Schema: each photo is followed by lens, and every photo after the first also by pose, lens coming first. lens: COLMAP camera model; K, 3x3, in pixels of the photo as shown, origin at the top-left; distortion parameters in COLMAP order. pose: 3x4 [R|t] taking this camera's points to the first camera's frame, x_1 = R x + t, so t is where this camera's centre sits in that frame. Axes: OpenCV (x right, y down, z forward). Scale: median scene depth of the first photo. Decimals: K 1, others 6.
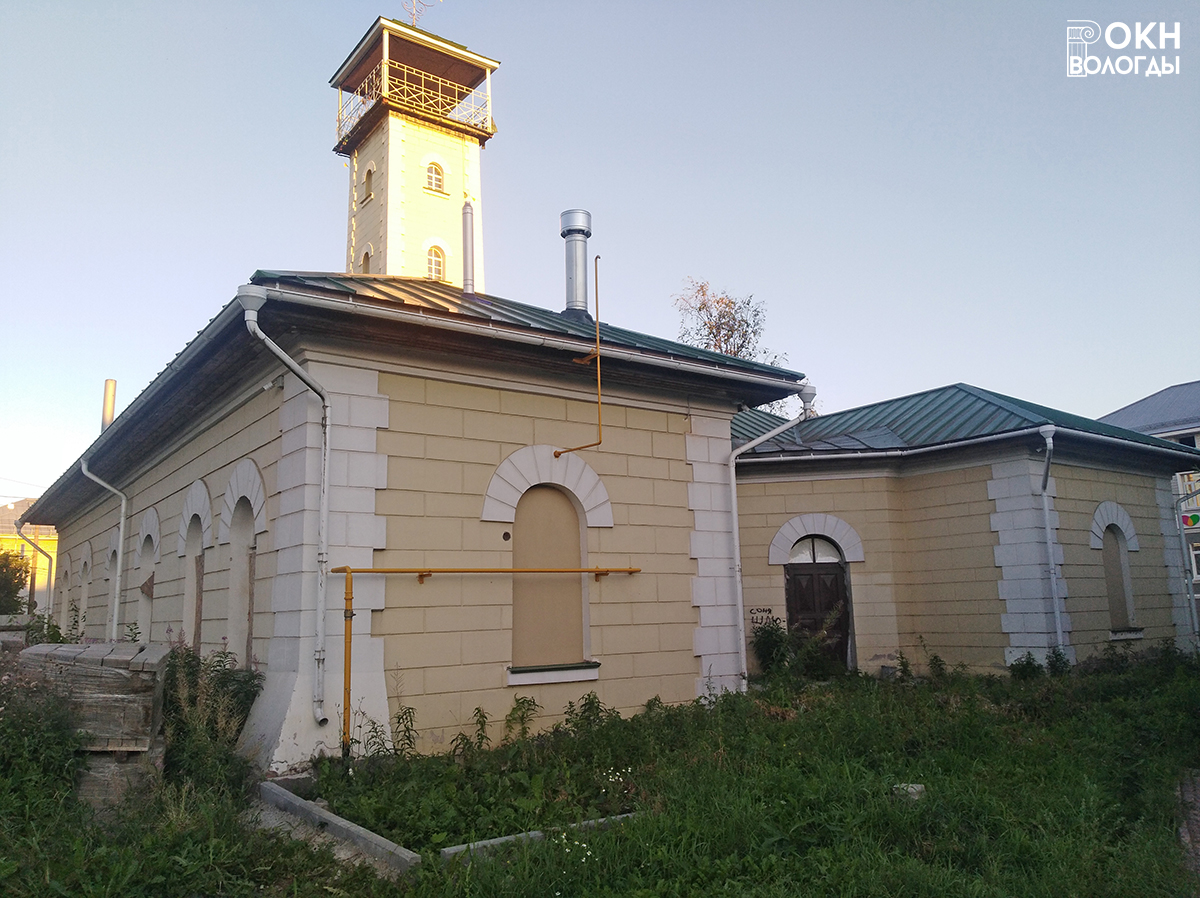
lens RADIAL K [[912.1, 0, 600.0], [0, 912.1, 449.0], [0, 0, 1]] dist [0.056754, -0.076671]
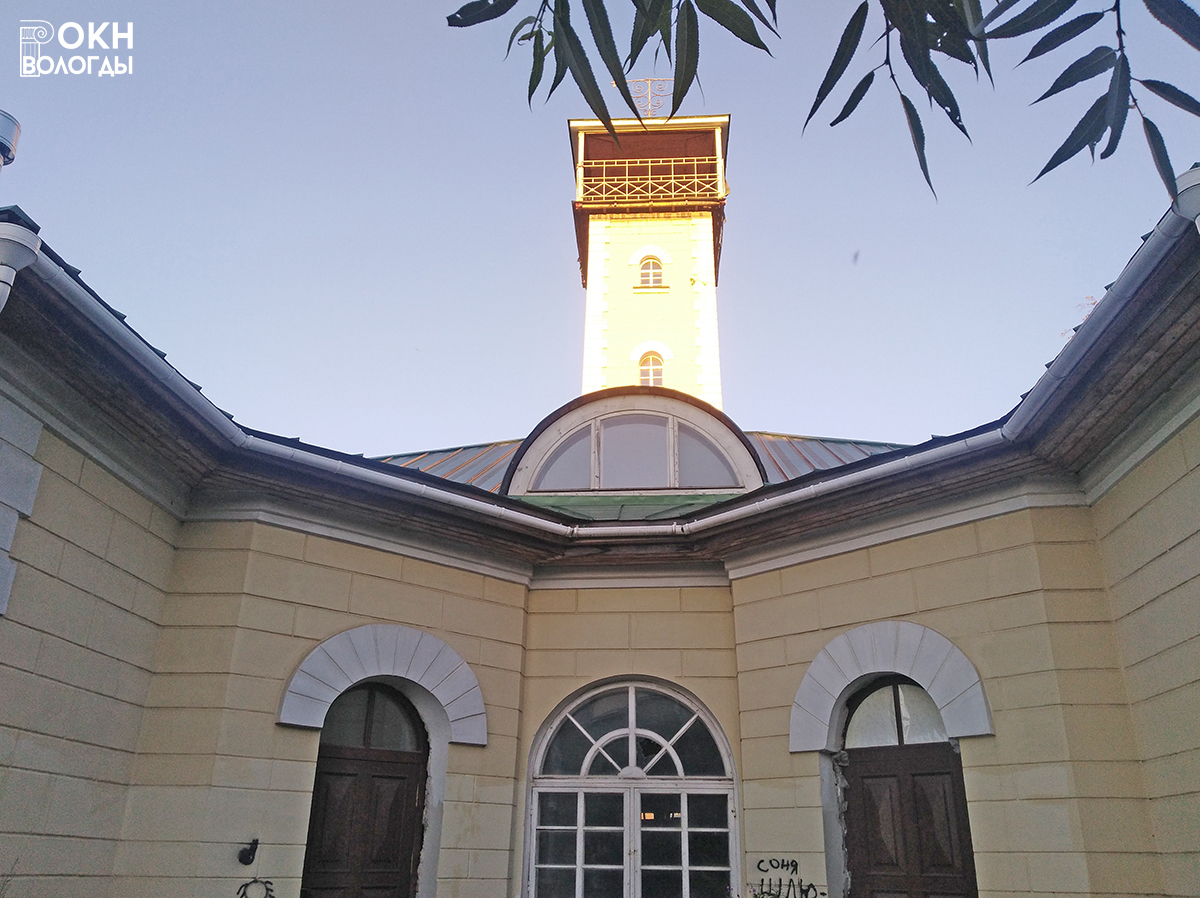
lens RADIAL K [[986.8, 0, 600.0], [0, 986.8, 449.0], [0, 0, 1]] dist [0.057281, -0.006450]
pose [[0.771357, -0.218449, -0.597736, 0.272647], [0.081675, 0.965455, -0.247438, 0.061146], [0.631140, 0.142043, 0.762552, 0.352782]]
